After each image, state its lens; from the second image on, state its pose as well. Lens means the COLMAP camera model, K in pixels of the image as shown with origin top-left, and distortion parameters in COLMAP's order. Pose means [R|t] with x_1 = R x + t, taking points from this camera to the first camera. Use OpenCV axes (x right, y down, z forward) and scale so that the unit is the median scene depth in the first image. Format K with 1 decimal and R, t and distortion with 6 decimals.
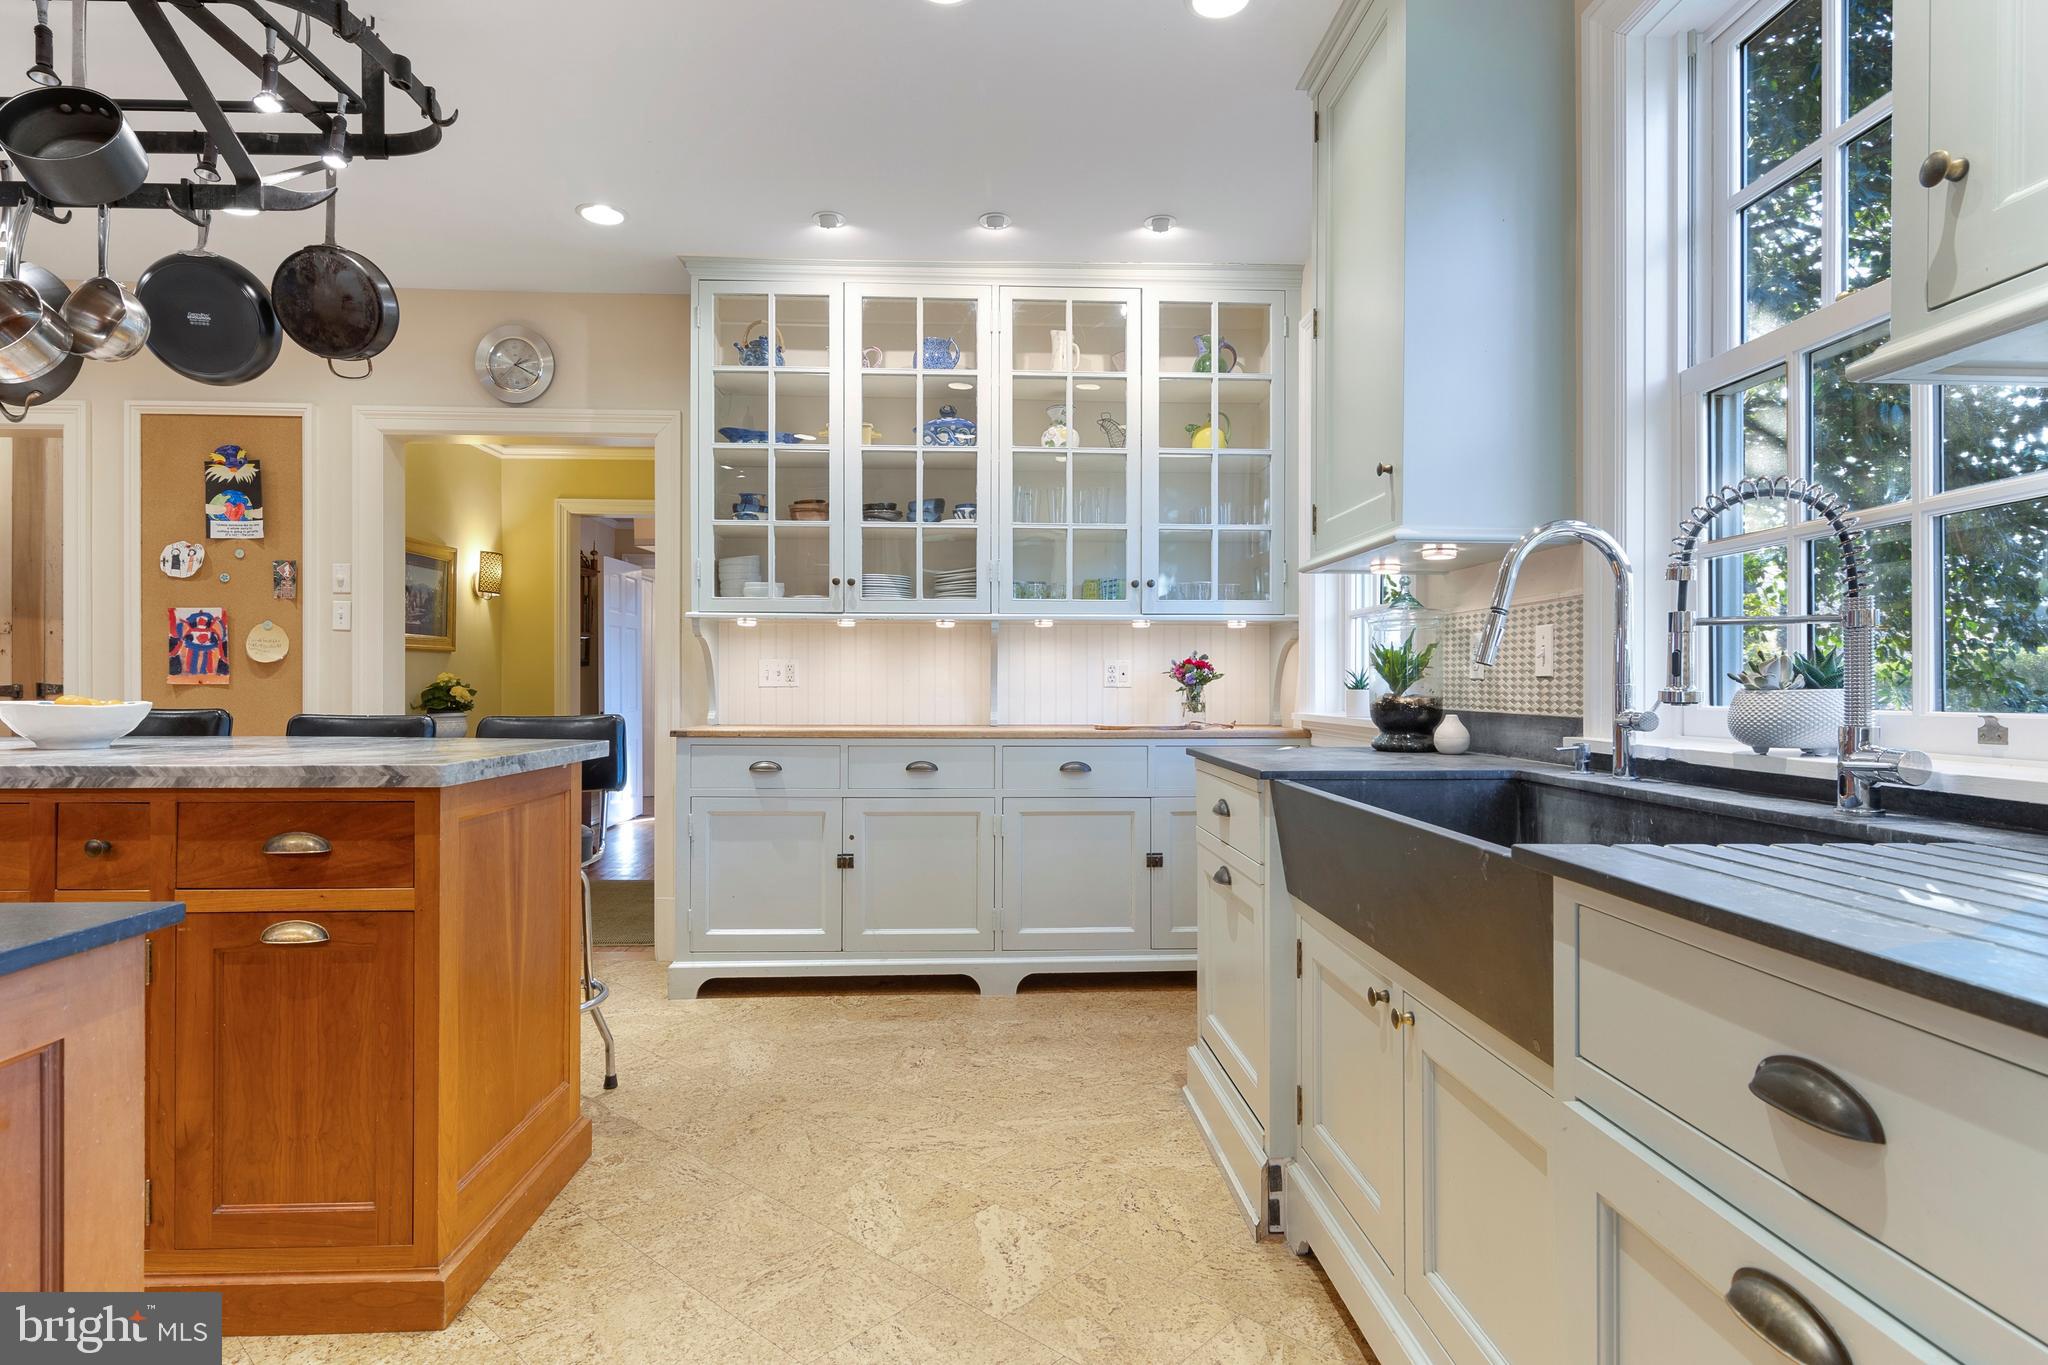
lens RADIAL K [[1132.1, 0, 1022.0], [0, 1132.1, 680.8], [0, 0, 1]] dist [0.001624, -0.000111]
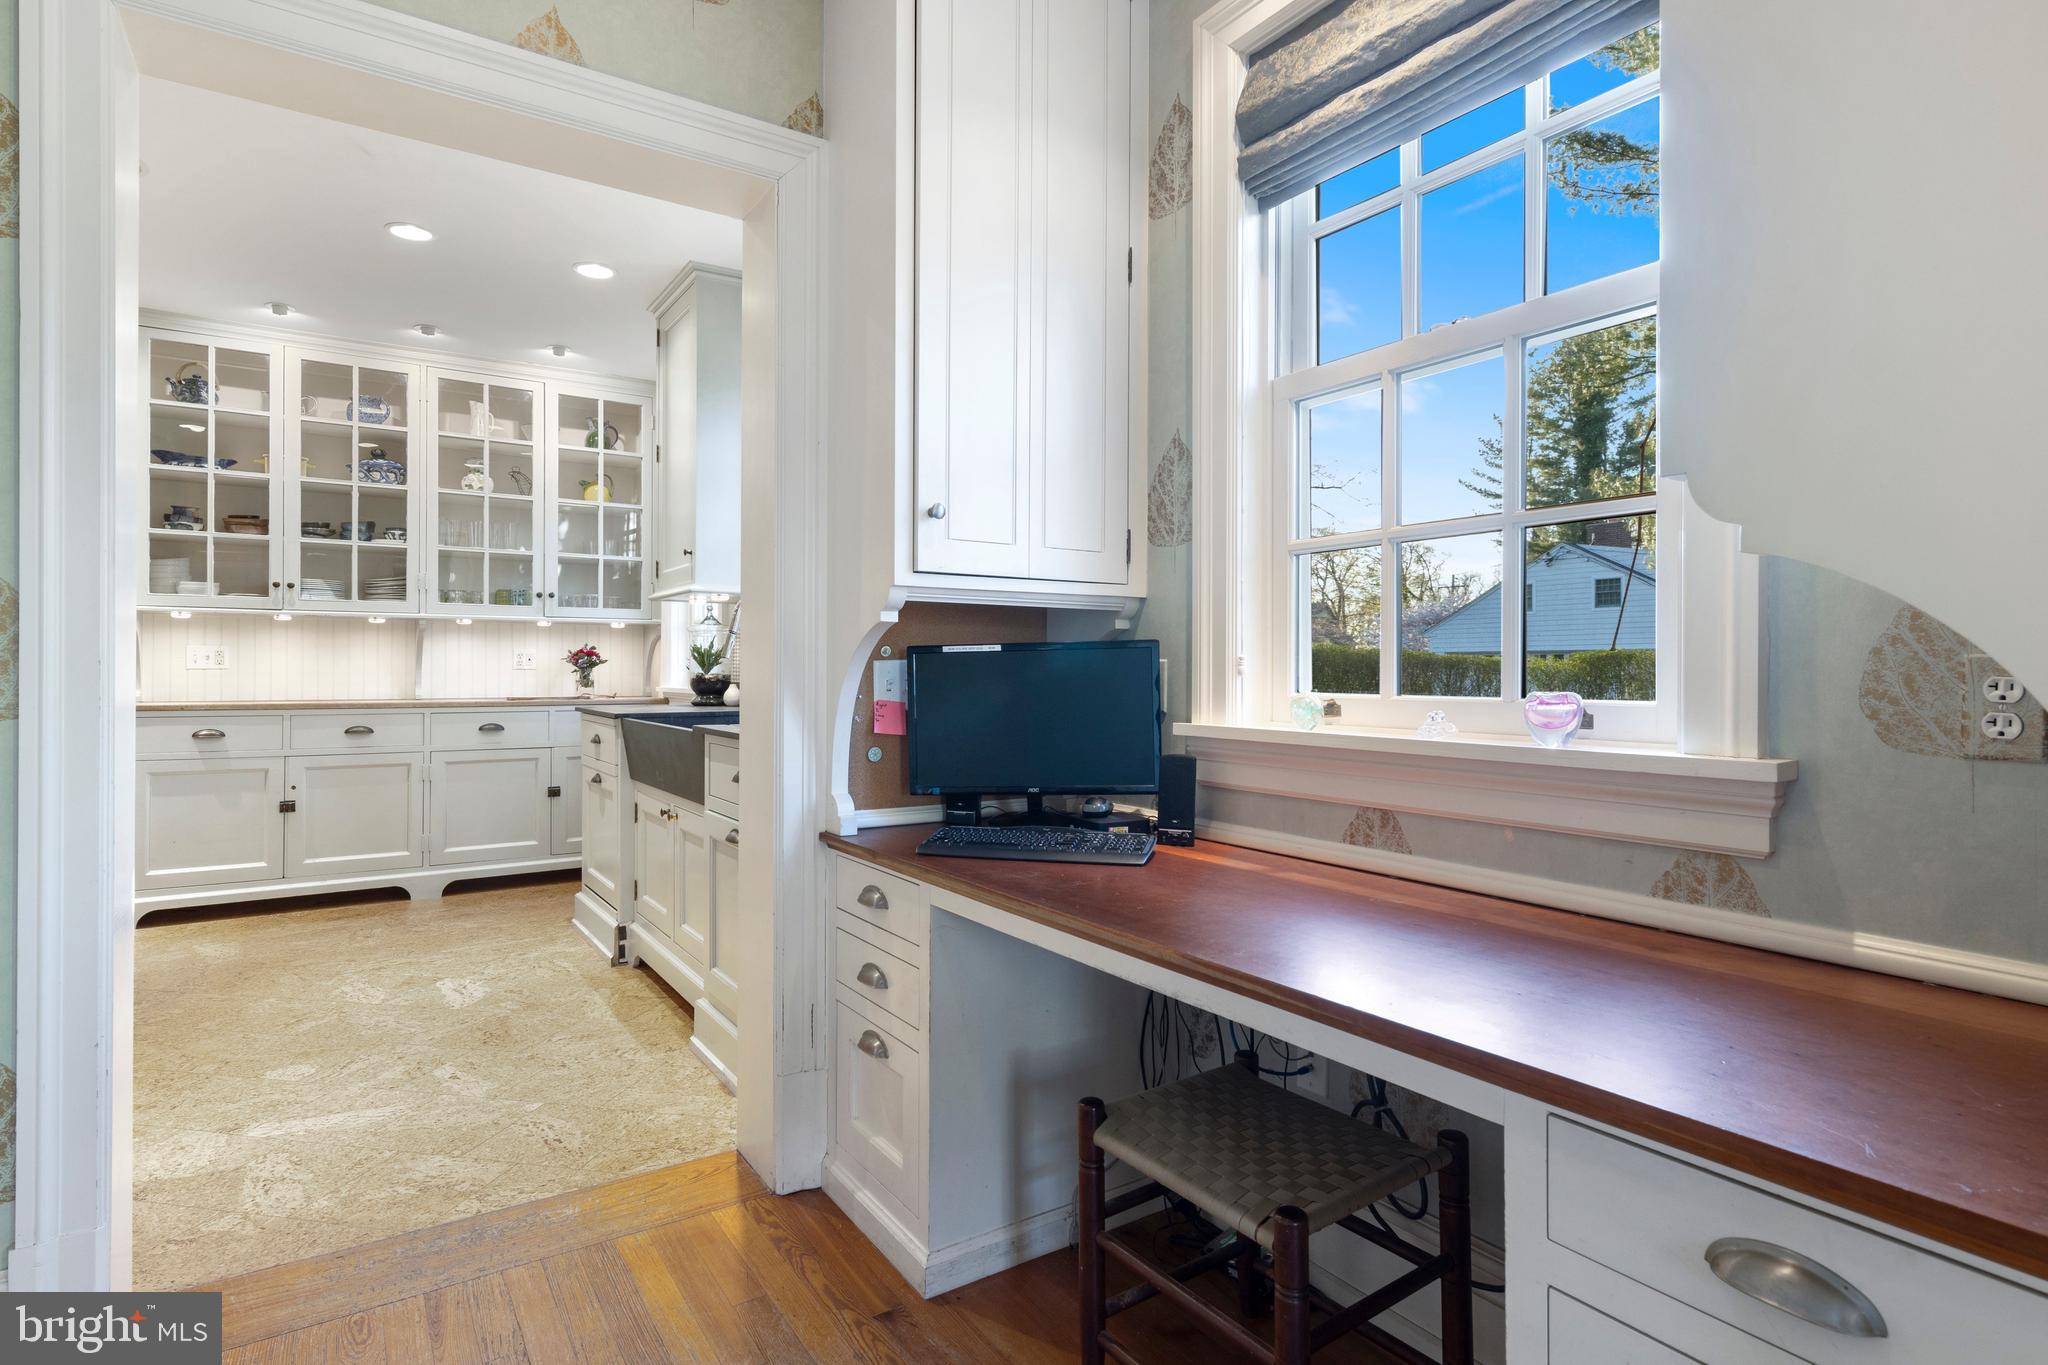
lens RADIAL K [[1040.8, 0, 1020.0], [0, 1040.8, 664.7], [0, 0, 1]] dist [0.001783, 0.000137]
pose [[0.860275, 0.002712, 0.509823, -0.043625], [-0.002300, 0.999996, -0.001437, 0.000386], [-0.509825, 0.000064, 0.860278, -0.399717]]
